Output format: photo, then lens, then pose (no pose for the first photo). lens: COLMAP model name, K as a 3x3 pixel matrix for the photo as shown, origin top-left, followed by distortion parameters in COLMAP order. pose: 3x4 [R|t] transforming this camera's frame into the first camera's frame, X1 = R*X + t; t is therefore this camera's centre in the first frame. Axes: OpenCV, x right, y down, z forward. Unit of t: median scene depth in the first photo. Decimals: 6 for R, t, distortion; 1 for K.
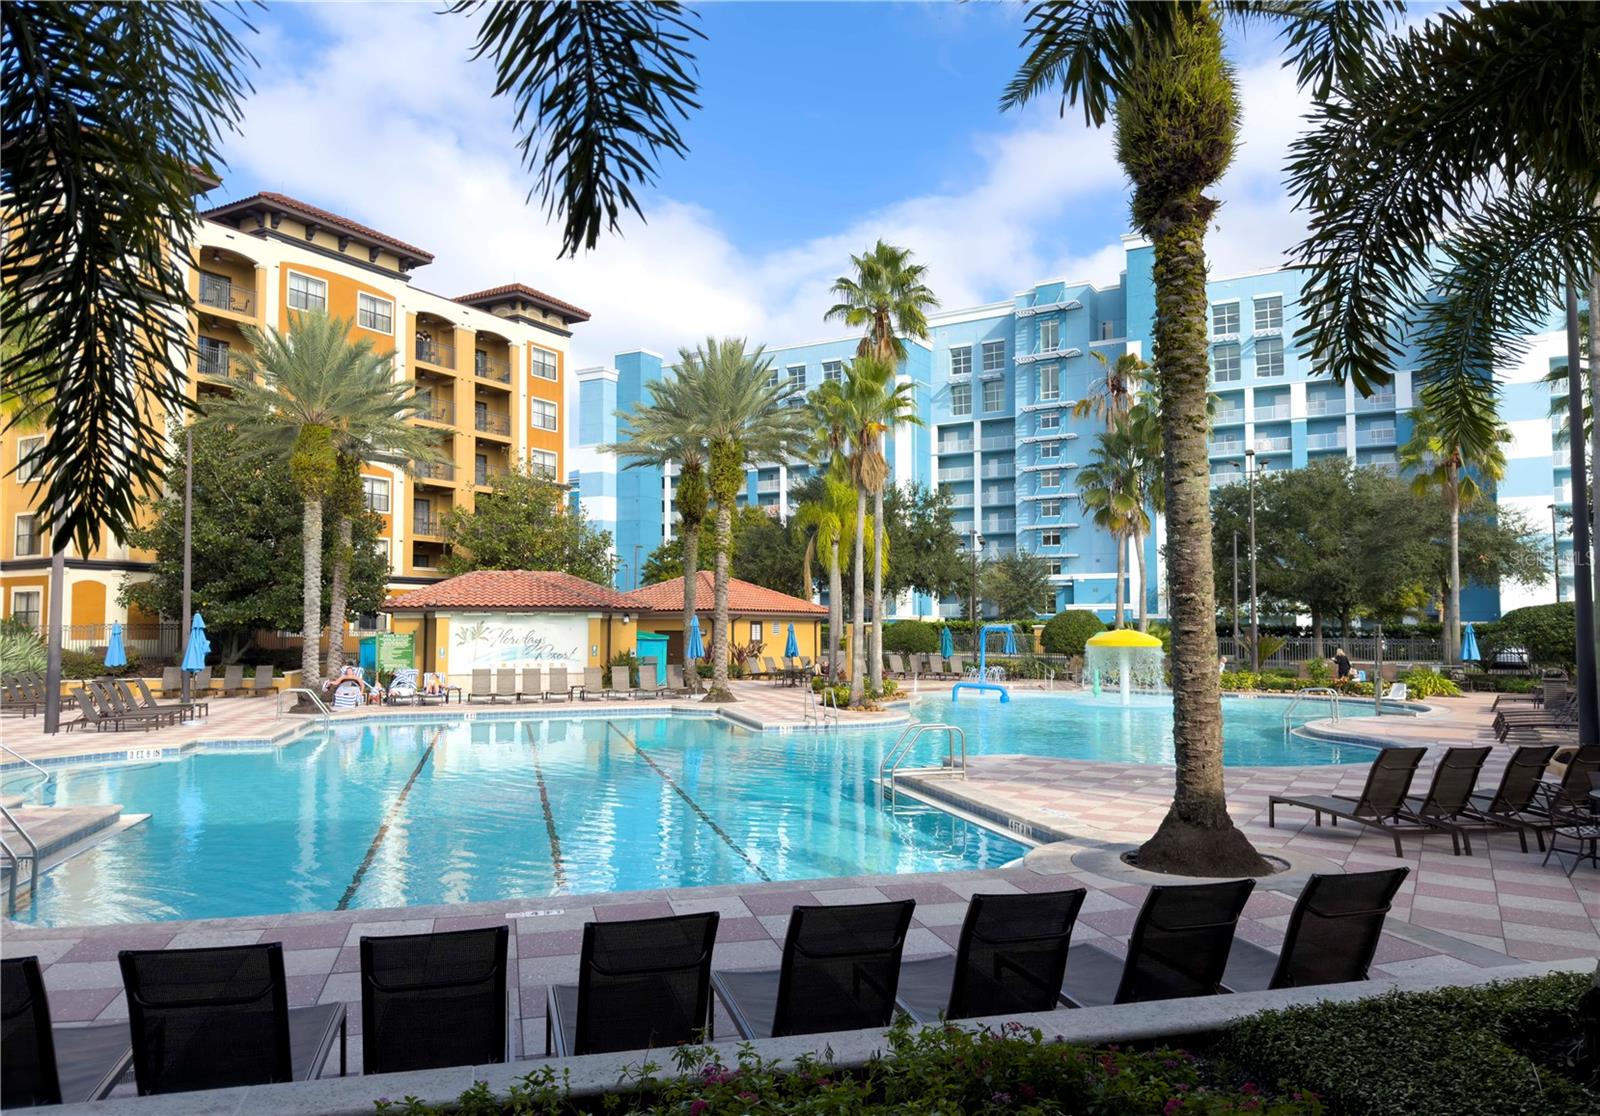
lens RADIAL K [[1105.7, 0, 795.4], [0, 1105.7, 570.1], [0, 0, 1]] dist [0.186832, -0.303326]
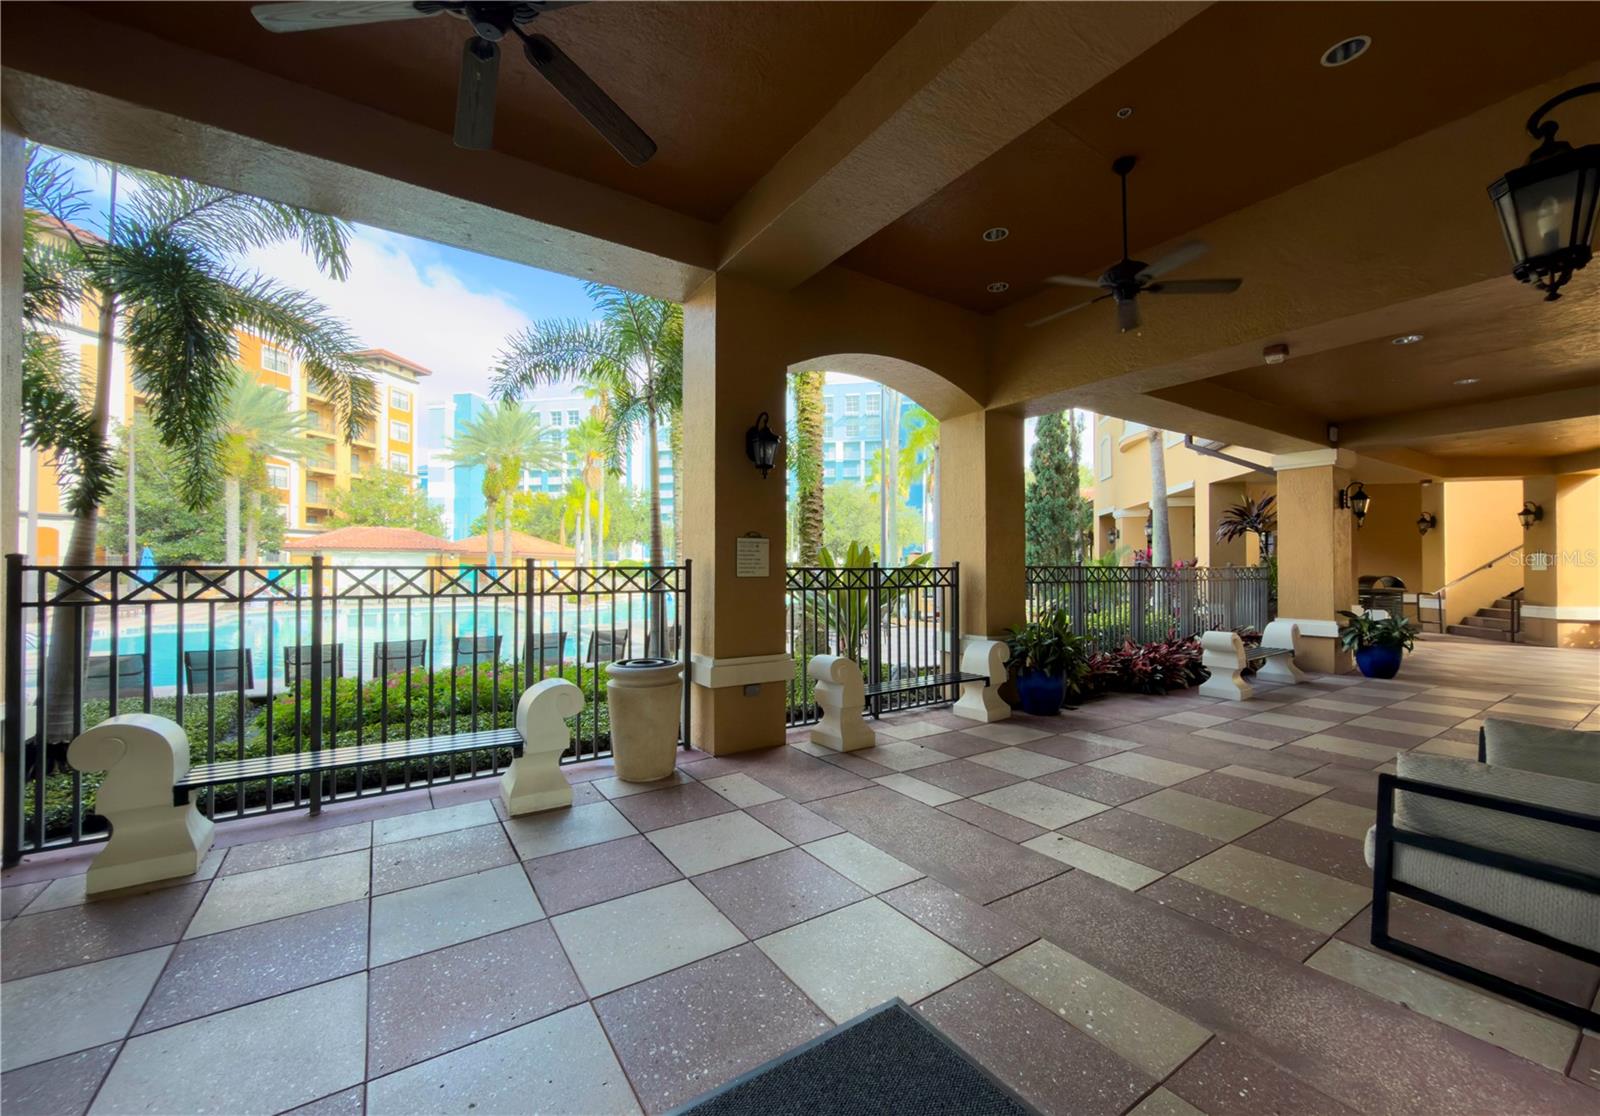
lens RADIAL K [[642.8, 0, 806.4], [0, 642.8, 562.4], [0, 0, 1]] dist [0.002459, -0.000015]
pose [[0.945241, 0.004945, 0.326337, 0.036967], [-0.019773, 0.998916, 0.042133, 0.000387], [-0.325774, -0.046279, 0.944314, -0.105092]]
